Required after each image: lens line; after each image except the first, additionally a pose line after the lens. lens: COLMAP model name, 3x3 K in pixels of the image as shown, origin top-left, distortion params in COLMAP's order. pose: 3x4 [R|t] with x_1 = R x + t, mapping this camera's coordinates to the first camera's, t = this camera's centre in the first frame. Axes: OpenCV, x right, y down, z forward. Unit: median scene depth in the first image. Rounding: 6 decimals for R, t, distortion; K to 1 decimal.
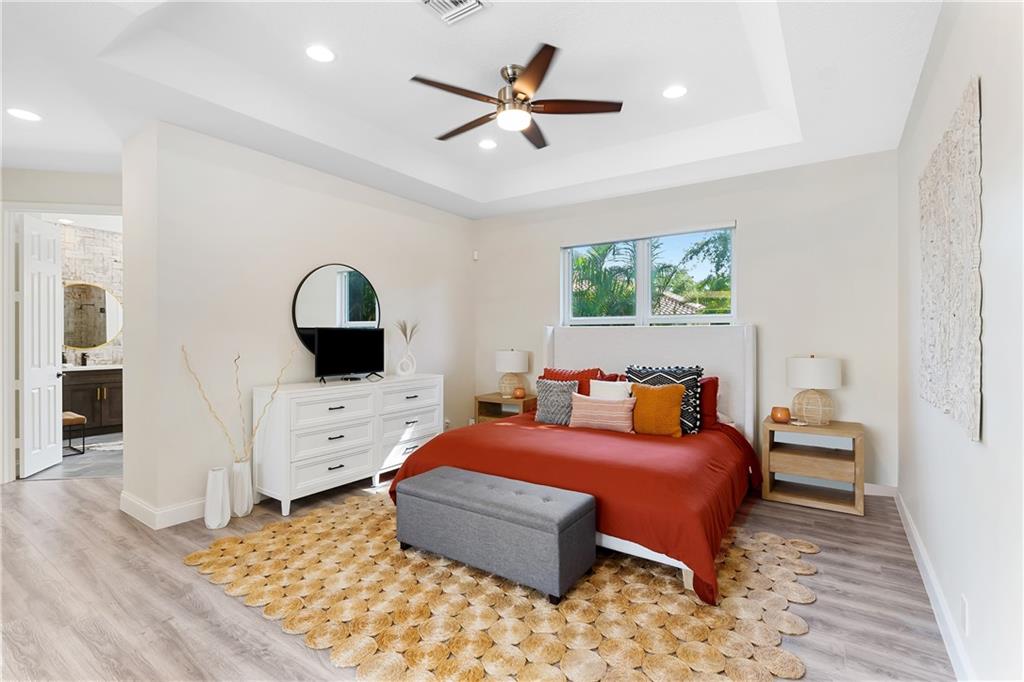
lens RADIAL K [[458.9, 0, 511.4], [0, 458.9, 335.8], [0, 0, 1]] dist [0.002005, -0.001677]
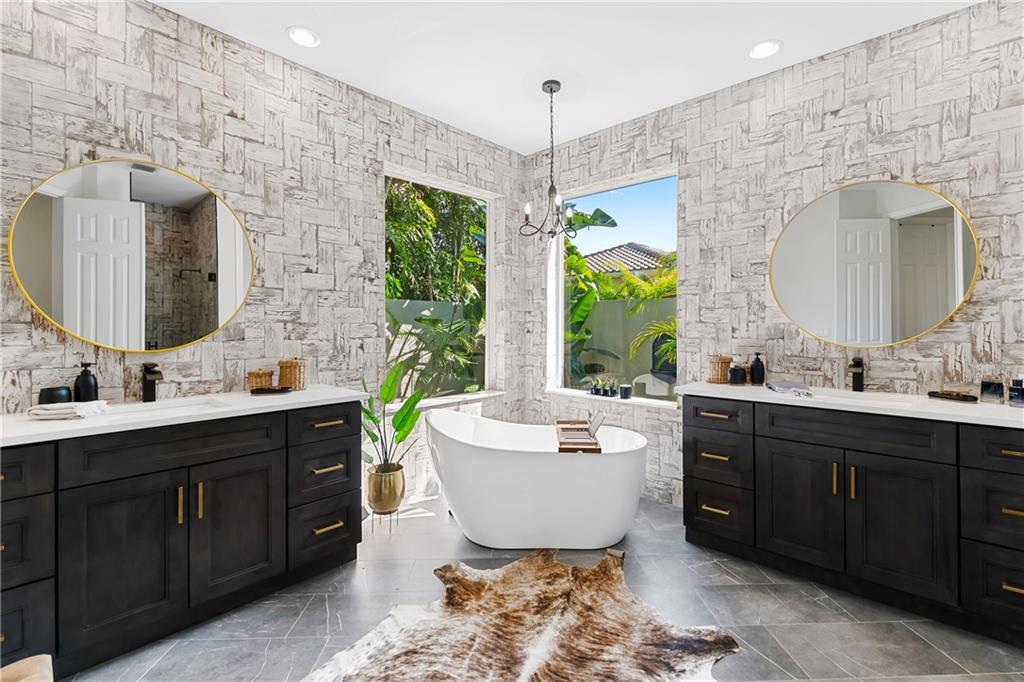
lens RADIAL K [[438.1, 0, 515.2], [0, 438.1, 331.1], [0, 0, 1]] dist [0.000373, -0.001520]
pose [[0.990229, 0.004722, -0.139369, -0.601376], [-0.003826, 0.999970, 0.006694, 0.009491], [0.139397, -0.006095, 0.990218, 0.698767]]
